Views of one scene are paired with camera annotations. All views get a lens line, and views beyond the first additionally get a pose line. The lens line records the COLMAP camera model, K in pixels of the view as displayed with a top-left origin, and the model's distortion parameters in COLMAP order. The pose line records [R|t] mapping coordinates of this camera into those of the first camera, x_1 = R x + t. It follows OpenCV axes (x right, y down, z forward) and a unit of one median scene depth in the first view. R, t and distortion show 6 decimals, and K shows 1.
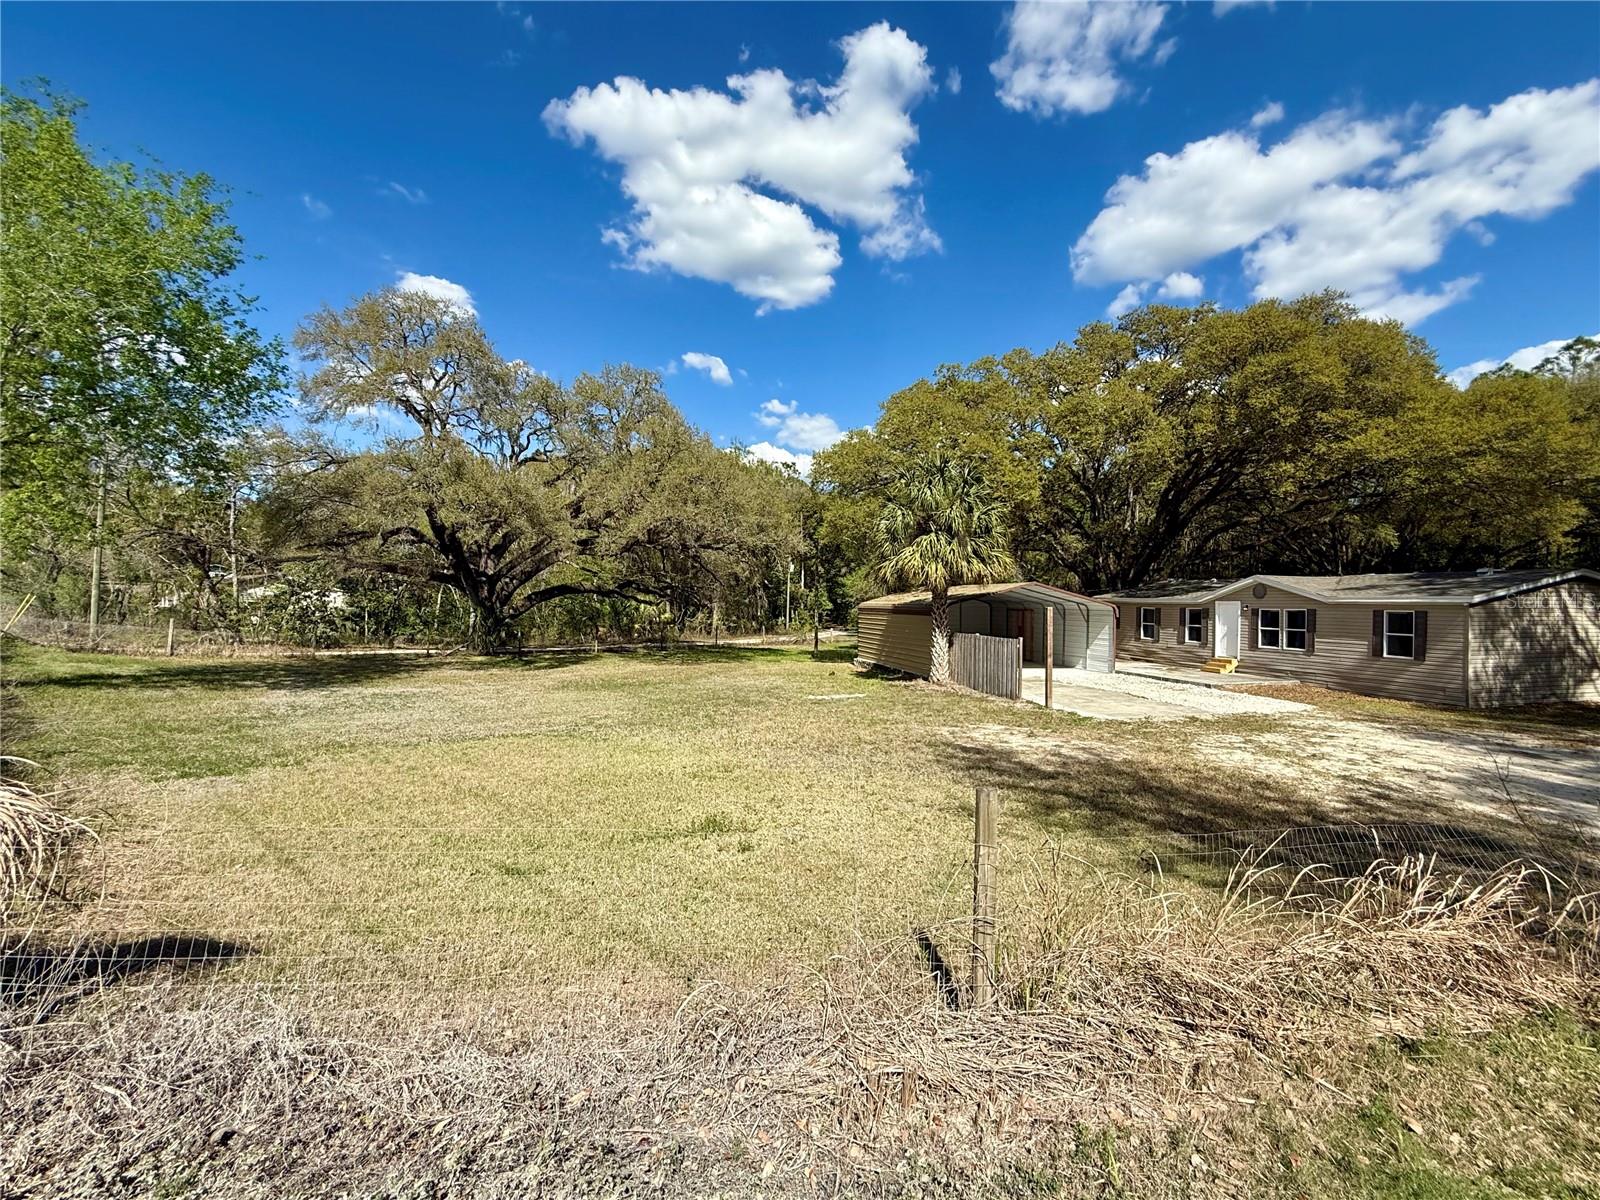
lens RADIAL K [[638.4, 0, 805.2], [0, 638.4, 597.8], [0, 0, 1]] dist [-0.001378, 0.000568]
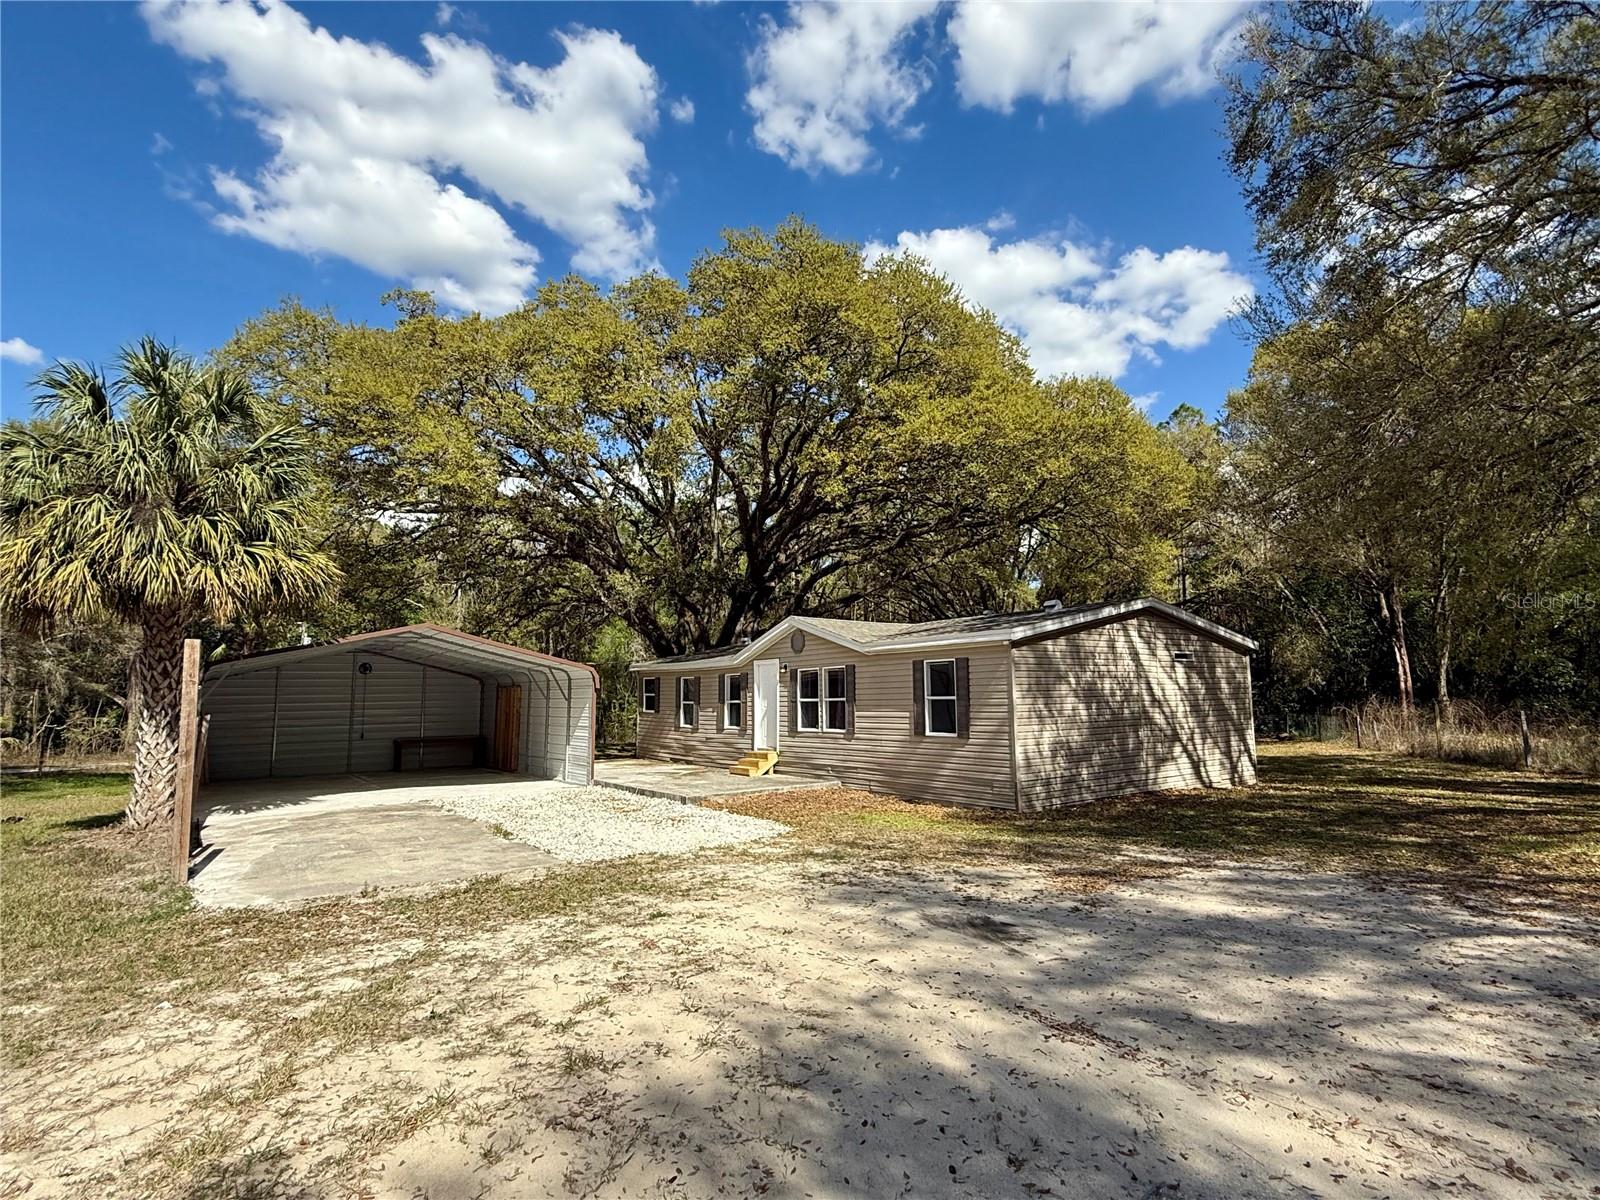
lens RADIAL K [[800.1, 0, 784.2], [0, 800.1, 616.2], [0, 0, 1]] dist [0.007012, -0.000507]
pose [[0.929327, 0.021445, 0.368636, 0.435916], [0.015559, 0.995152, -0.097115, 0.044911], [-0.368931, 0.095987, 0.924487, 0.283302]]
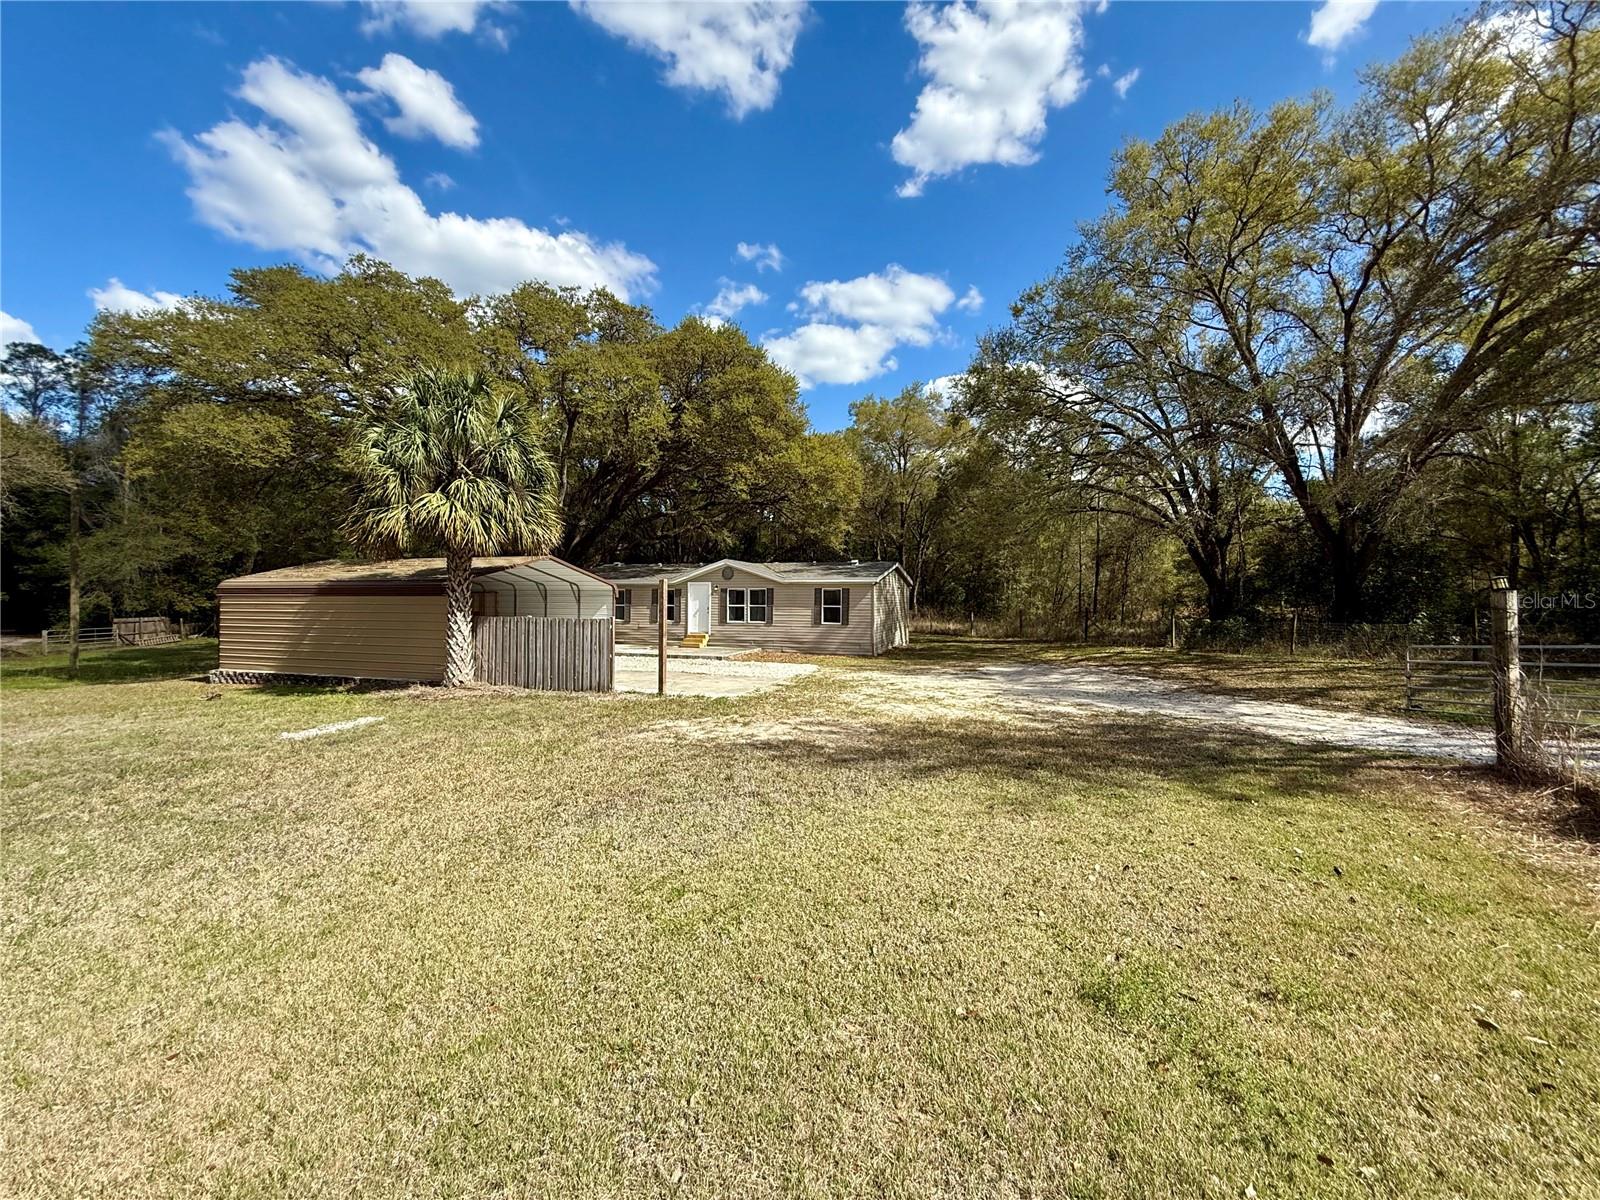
lens RADIAL K [[638.4, 0, 795.0], [0, 638.4, 599.2], [0, 0, 1]] dist [-0.001378, 0.000568]
pose [[0.544577, -0.006394, 0.838686, -0.198620], [-0.005883, 0.999917, 0.011444, 0.024378], [-0.838690, -0.011167, 0.544494, 0.296380]]
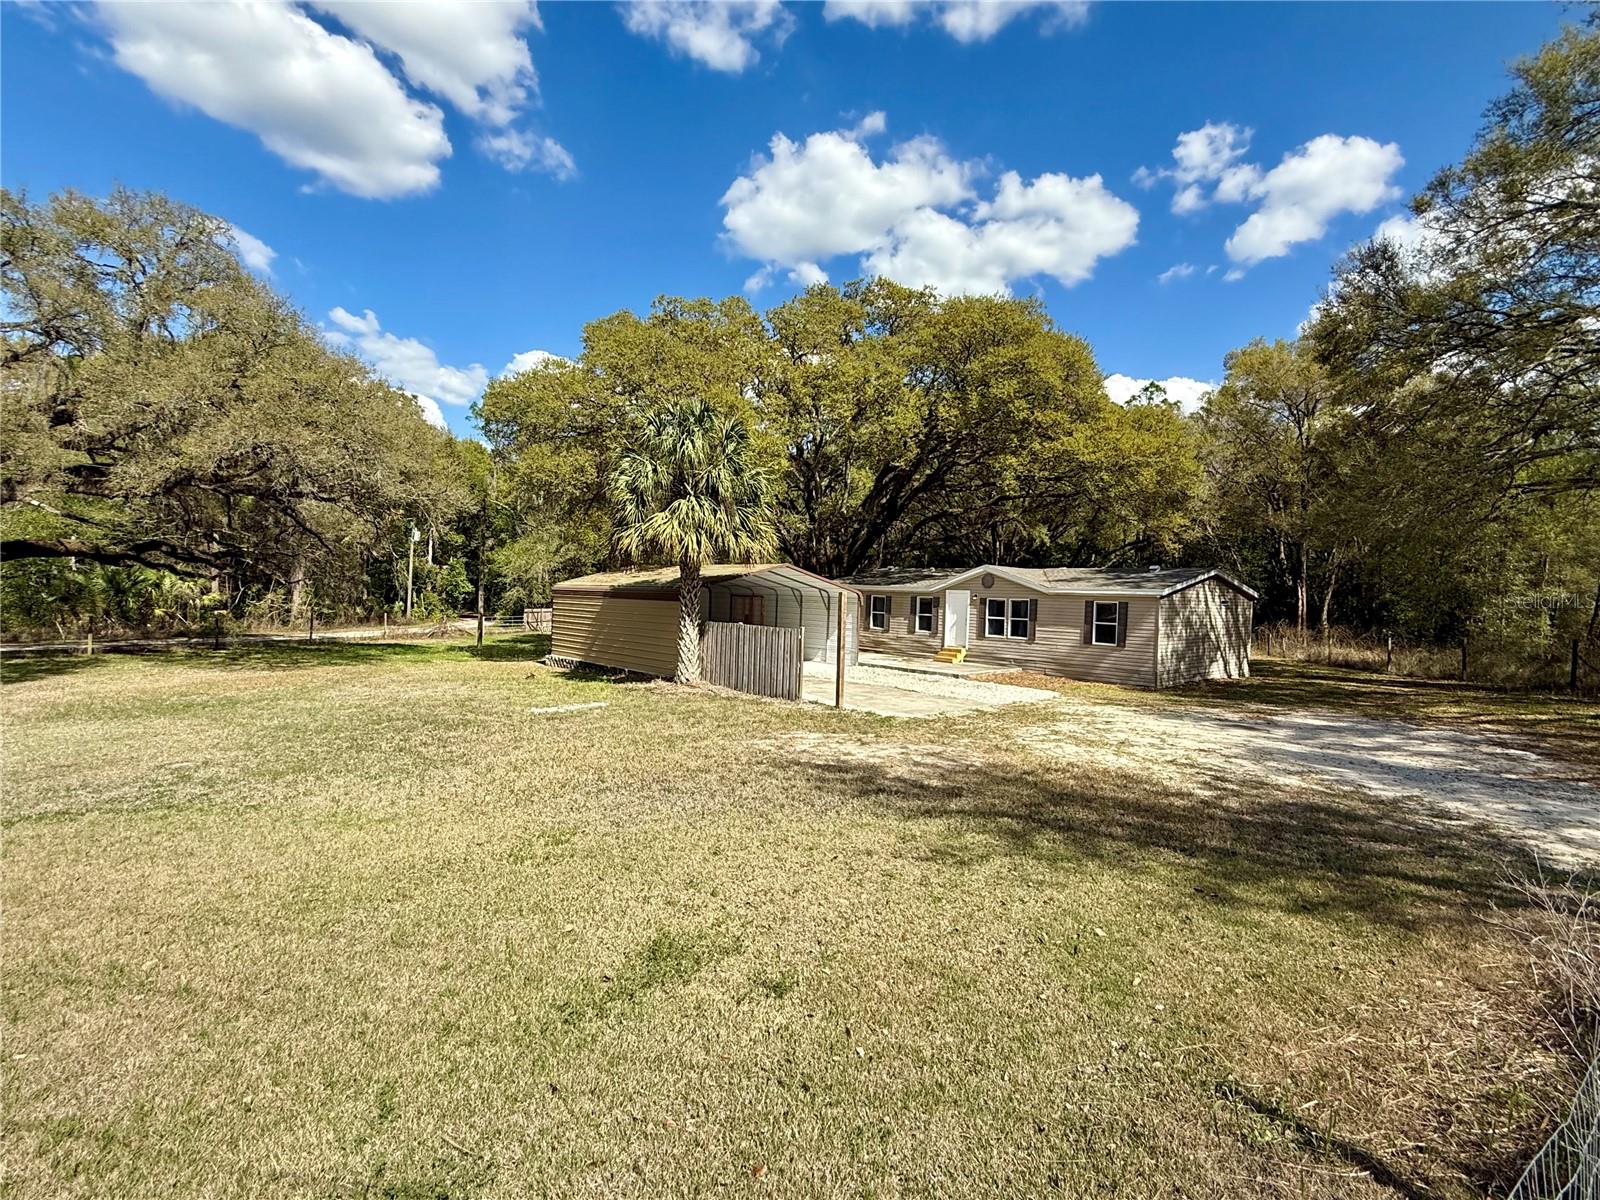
lens RADIAL K [[739.6, 0, 792.3], [0, 739.6, 596.6], [0, 0, 1]] dist [-0.004967, 0.000159]
pose [[0.885195, 0.016302, 0.464934, -0.113496], [-0.025100, 0.999604, 0.012739, 0.008293], [-0.464542, -0.022947, 0.885254, 0.116476]]
